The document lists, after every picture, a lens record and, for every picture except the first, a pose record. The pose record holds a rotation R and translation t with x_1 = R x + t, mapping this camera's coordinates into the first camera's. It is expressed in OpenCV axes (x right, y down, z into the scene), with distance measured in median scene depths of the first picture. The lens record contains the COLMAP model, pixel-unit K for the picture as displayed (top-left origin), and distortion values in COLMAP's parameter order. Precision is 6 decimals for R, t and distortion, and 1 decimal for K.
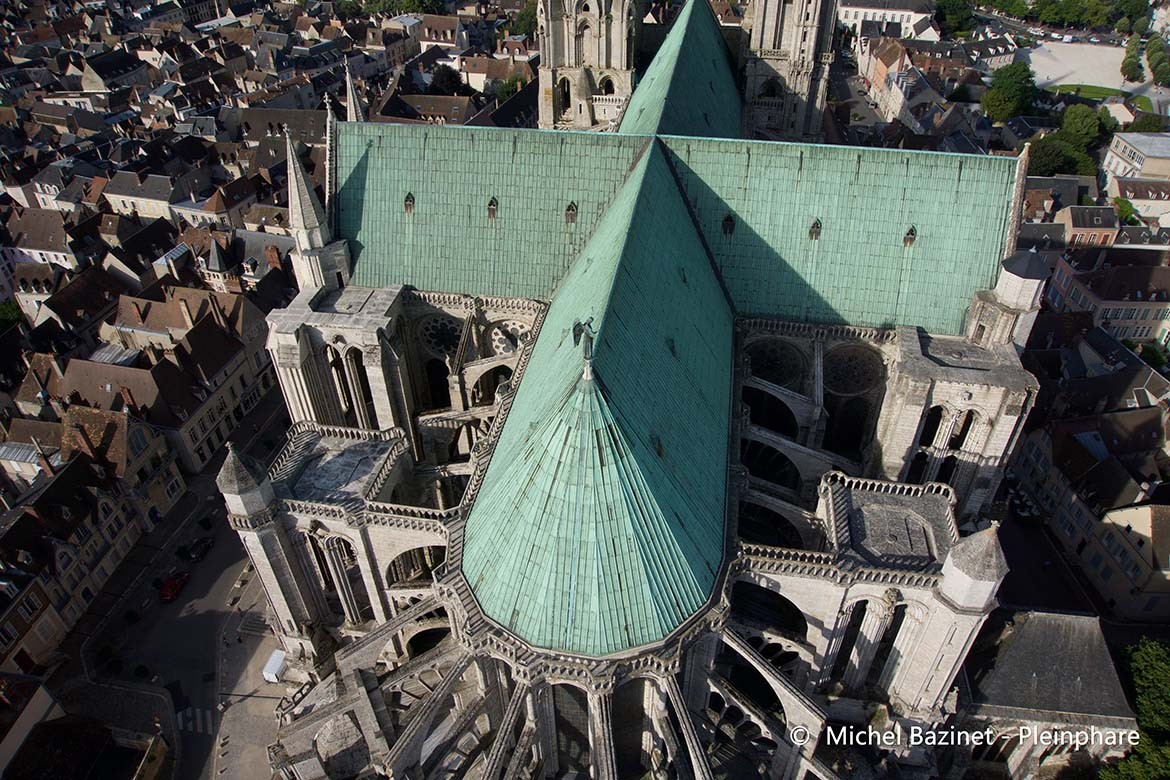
lens RADIAL K [[785.9, 0, 586.2], [0, 785.9, 390.3], [0, 0, 1]] dist [-0.062494, 0.009005]
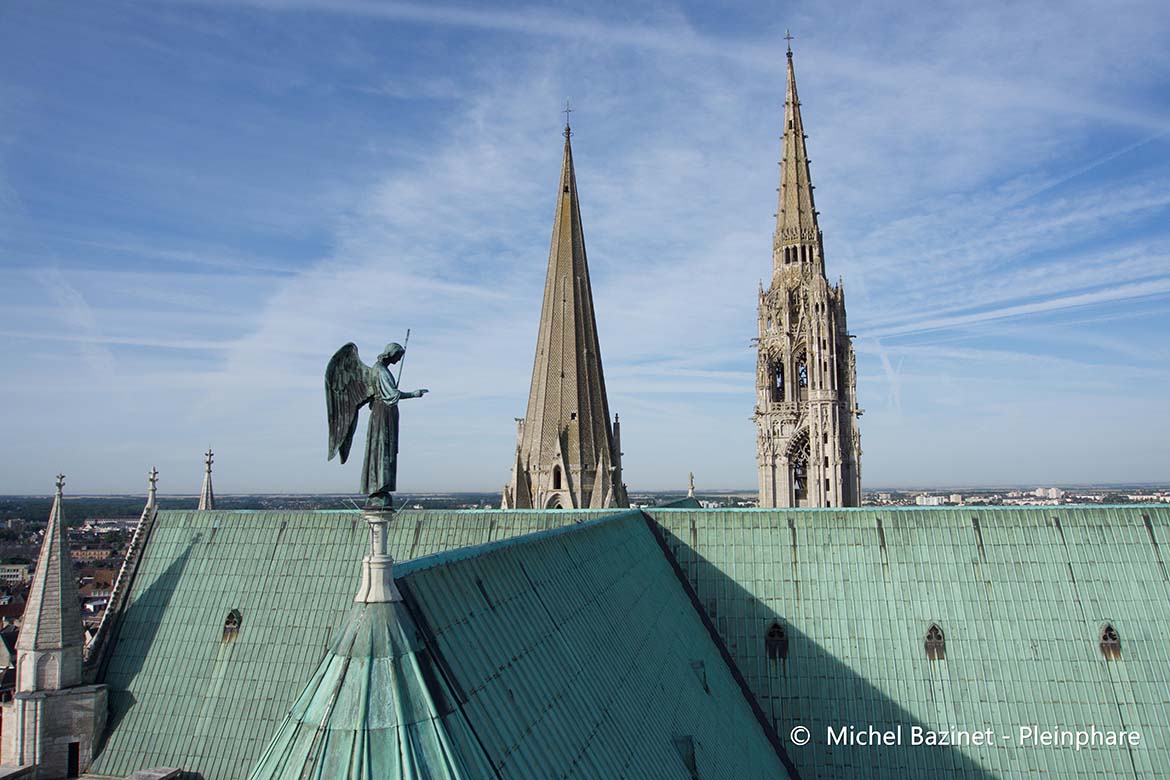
lens RADIAL K [[834.2, 0, 584.4], [0, 834.2, 388.5], [0, 0, 1]] dist [-0.050153, -0.004040]
pose [[0.999989, 0.004618, -0.000442, 0.041949], [-0.003576, 0.706450, -0.707754, 0.075363], [-0.002956, 0.707748, 0.706458, 0.431869]]
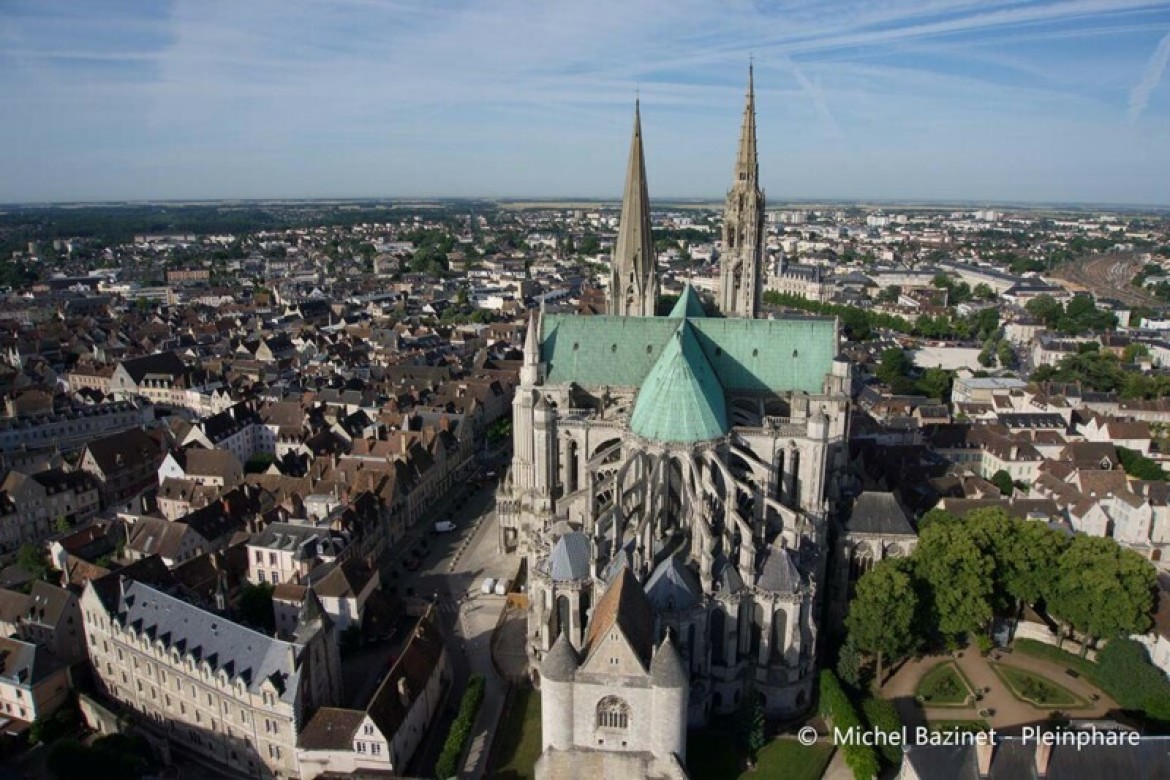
lens RADIAL K [[785.9, 0, 583.2], [0, 785.9, 388.9], [0, 0, 1]] dist [-0.062494, 0.009005]
pose [[0.999534, 0.008815, 0.029228, -0.273945], [0.003979, 0.911623, -0.411009, 0.808321], [-0.030268, 0.410934, 0.911163, -1.023877]]
